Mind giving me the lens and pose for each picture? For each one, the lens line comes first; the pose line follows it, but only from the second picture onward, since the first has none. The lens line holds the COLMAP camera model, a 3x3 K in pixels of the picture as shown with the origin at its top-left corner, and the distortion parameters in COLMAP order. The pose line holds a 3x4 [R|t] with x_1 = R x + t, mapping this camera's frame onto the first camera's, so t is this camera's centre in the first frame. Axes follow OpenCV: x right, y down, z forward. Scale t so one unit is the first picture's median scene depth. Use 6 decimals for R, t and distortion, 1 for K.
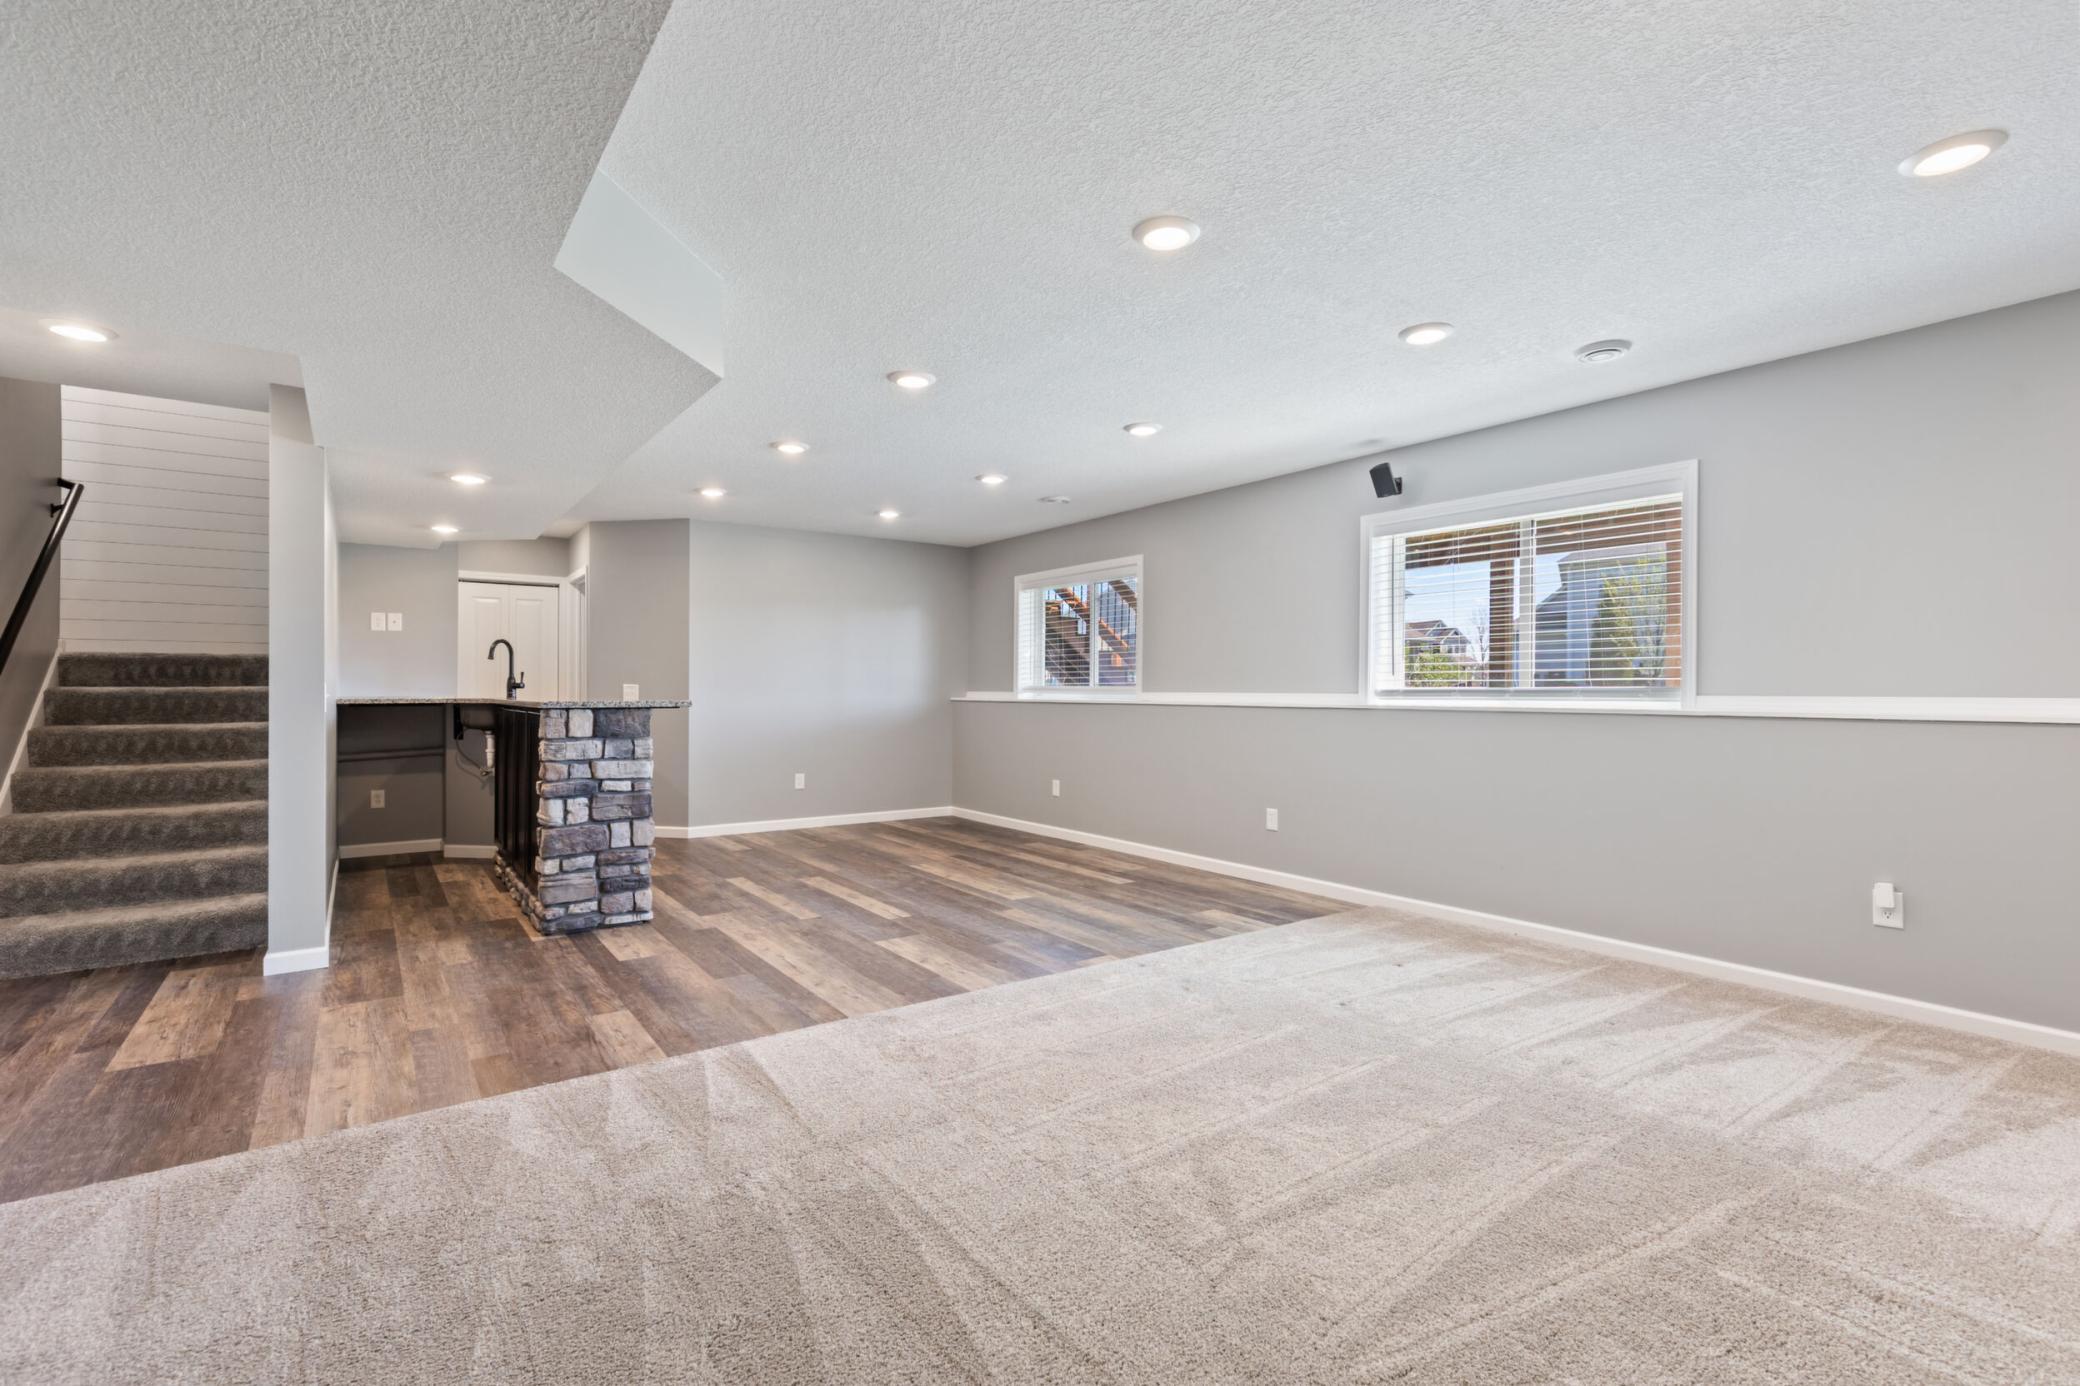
lens RADIAL K [[950.4, 0, 1034.3], [0, 950.4, 683.9], [0, 0, 1]] dist [0.012747, -0.000588]
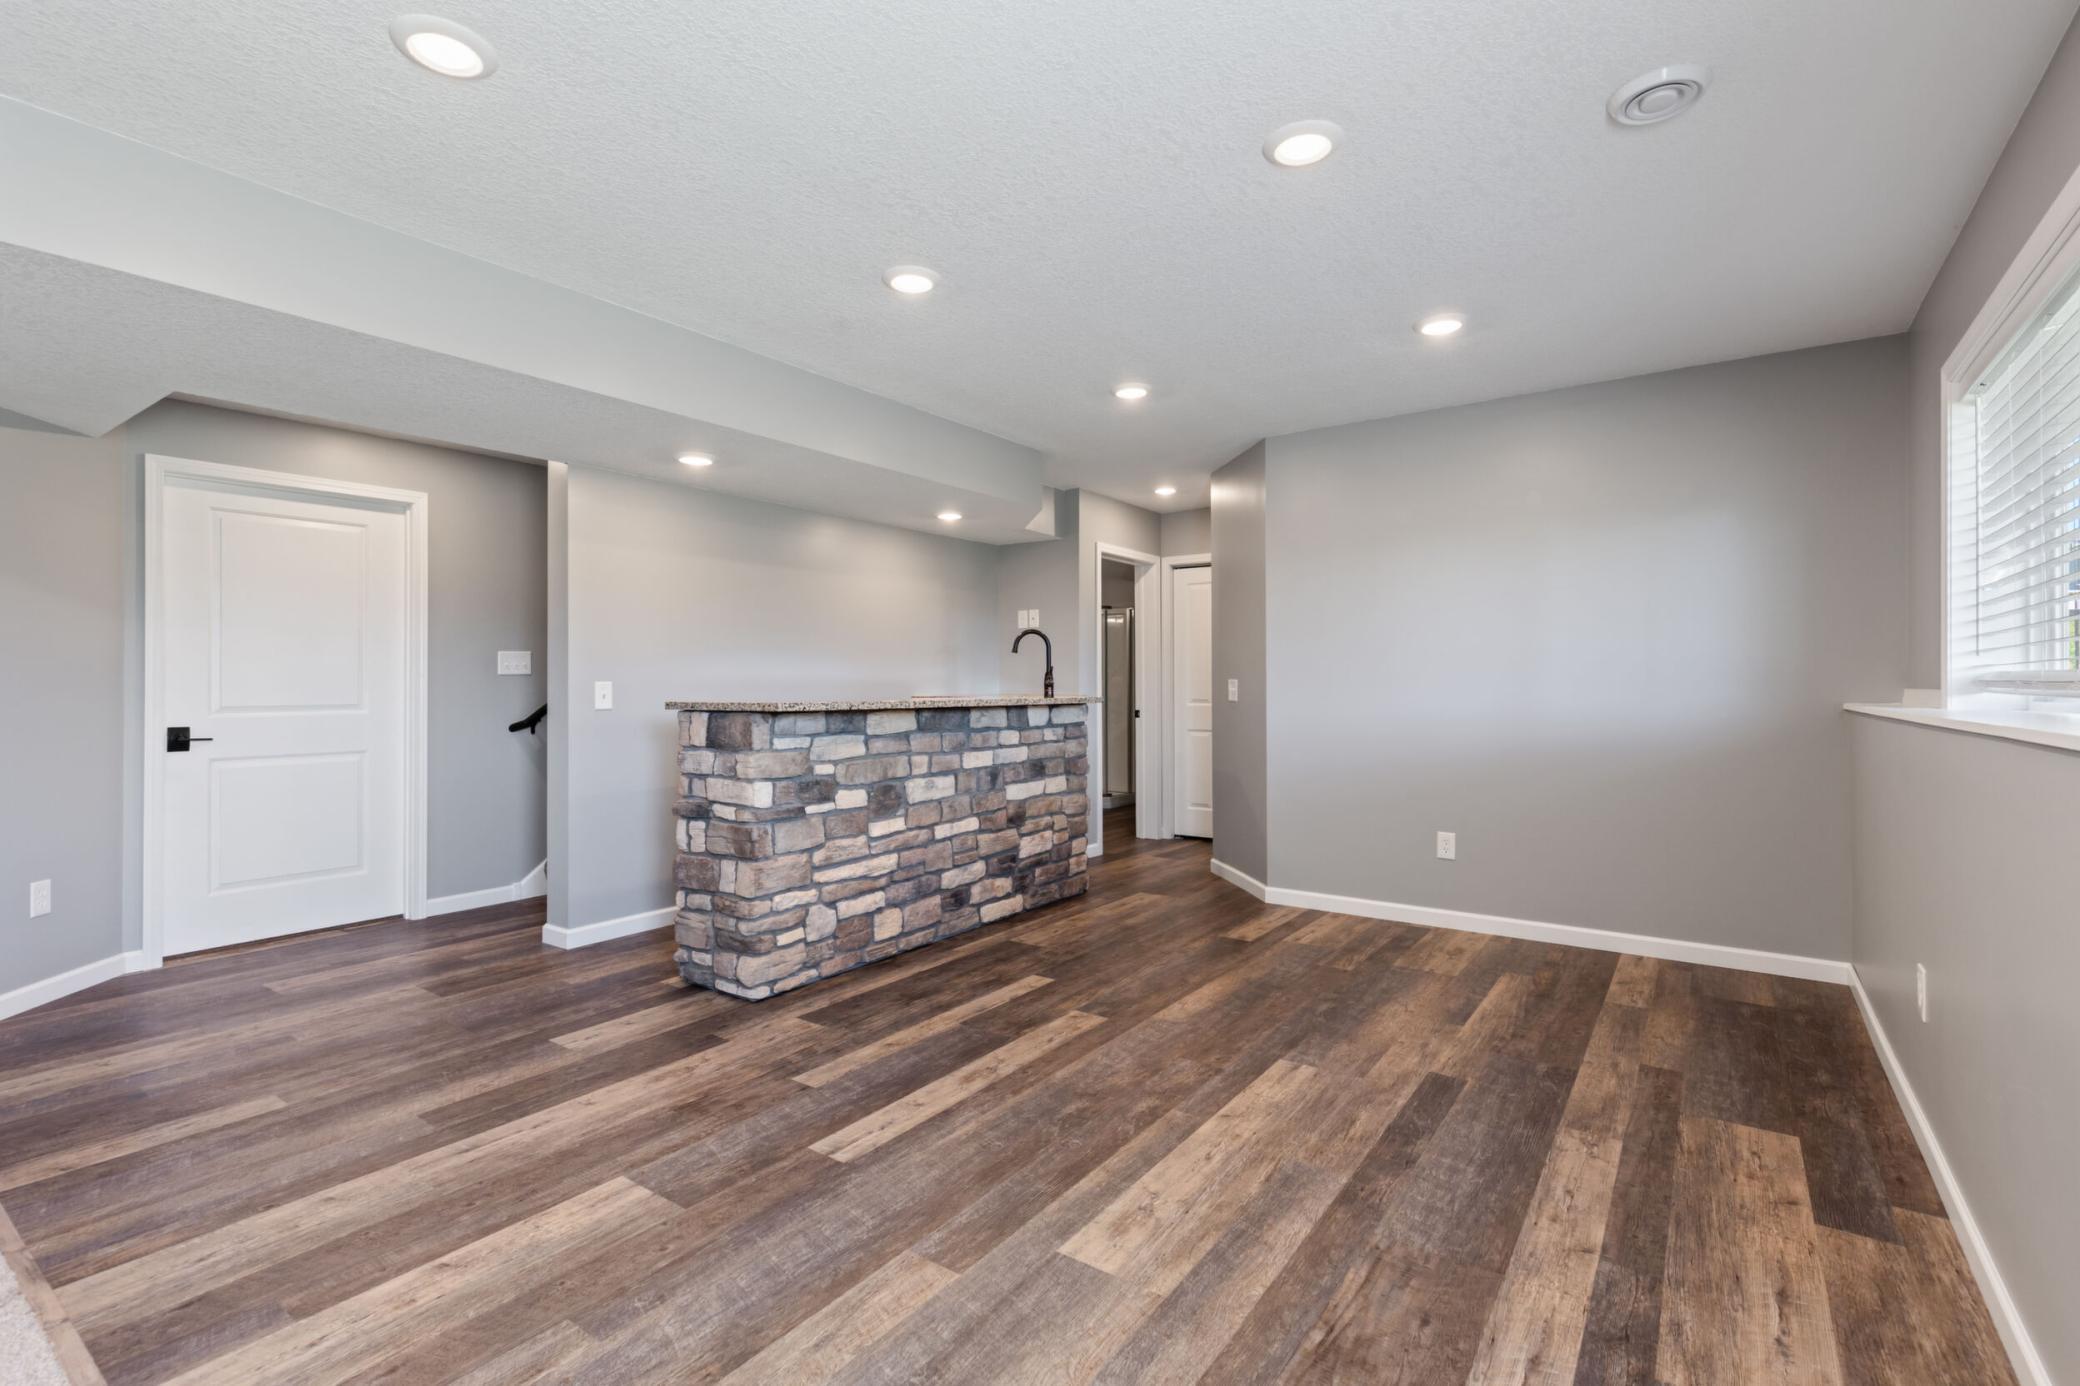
lens RADIAL K [[950.4, 0, 1034.3], [0, 950.4, 683.9], [0, 0, 1]] dist [0.012747, -0.000588]
pose [[0.325745, -0.007383, -0.945429, 0.381555], [0.008401, 0.999953, -0.004914, 0.009474], [0.945420, -0.006341, 0.325791, 1.008090]]
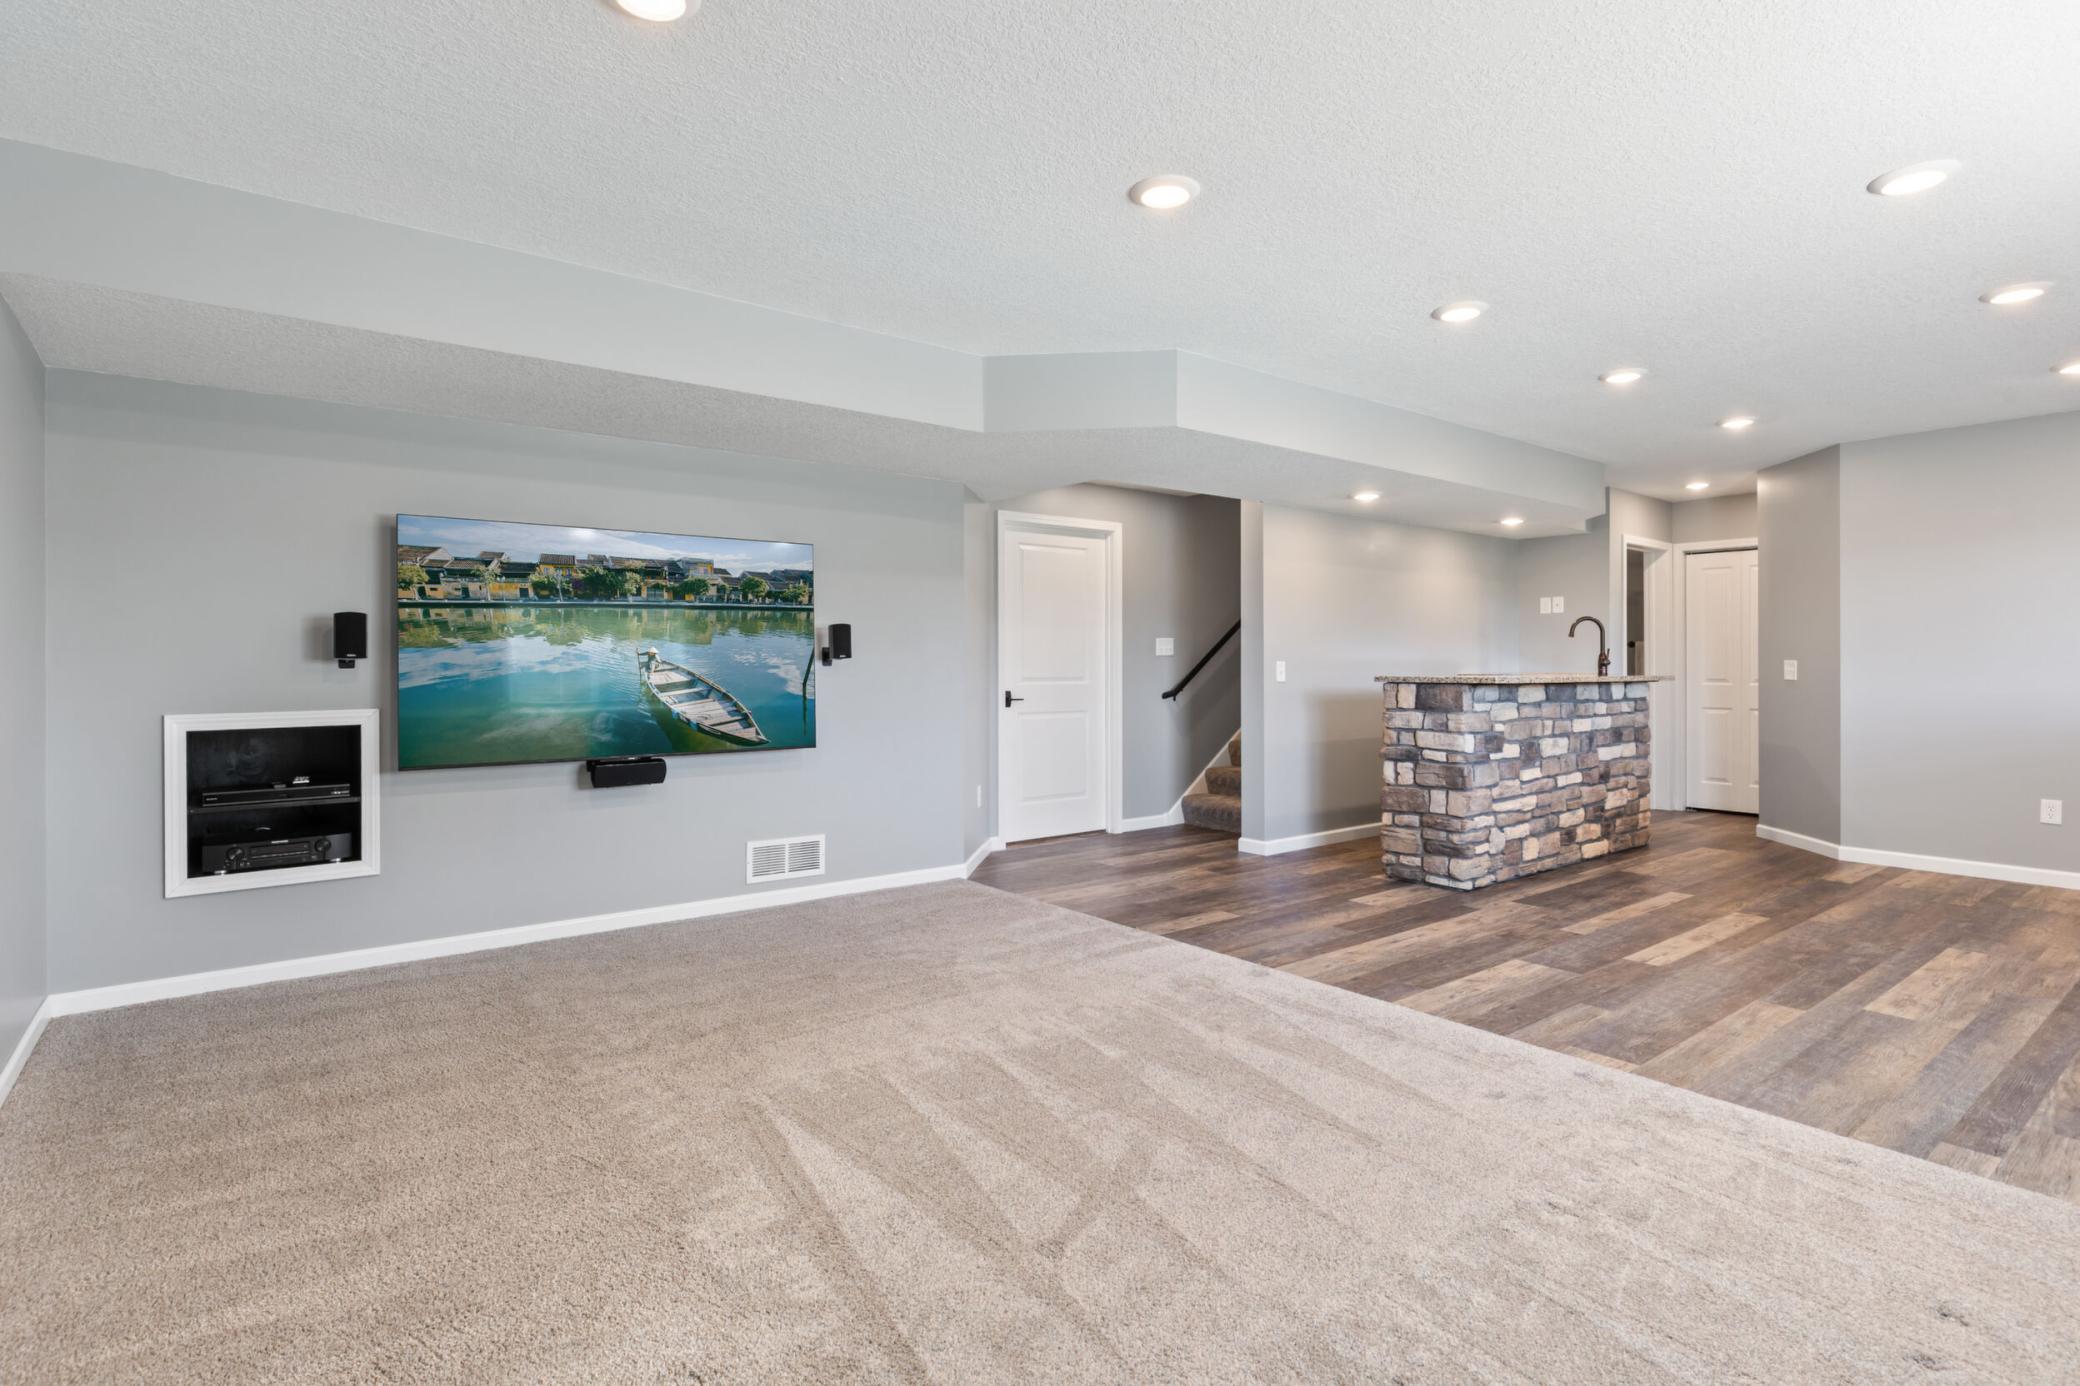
lens RADIAL K [[1022.1, 0, 1029.7], [0, 1022.1, 667.0], [0, 0, 1]] dist [-0.000525, -0.001489]
pose [[0.042188, -0.002097, -0.999107, 0.708800], [0.003849, 0.999991, -0.001936, 0.007853], [0.999102, -0.003764, 0.042196, 0.506380]]
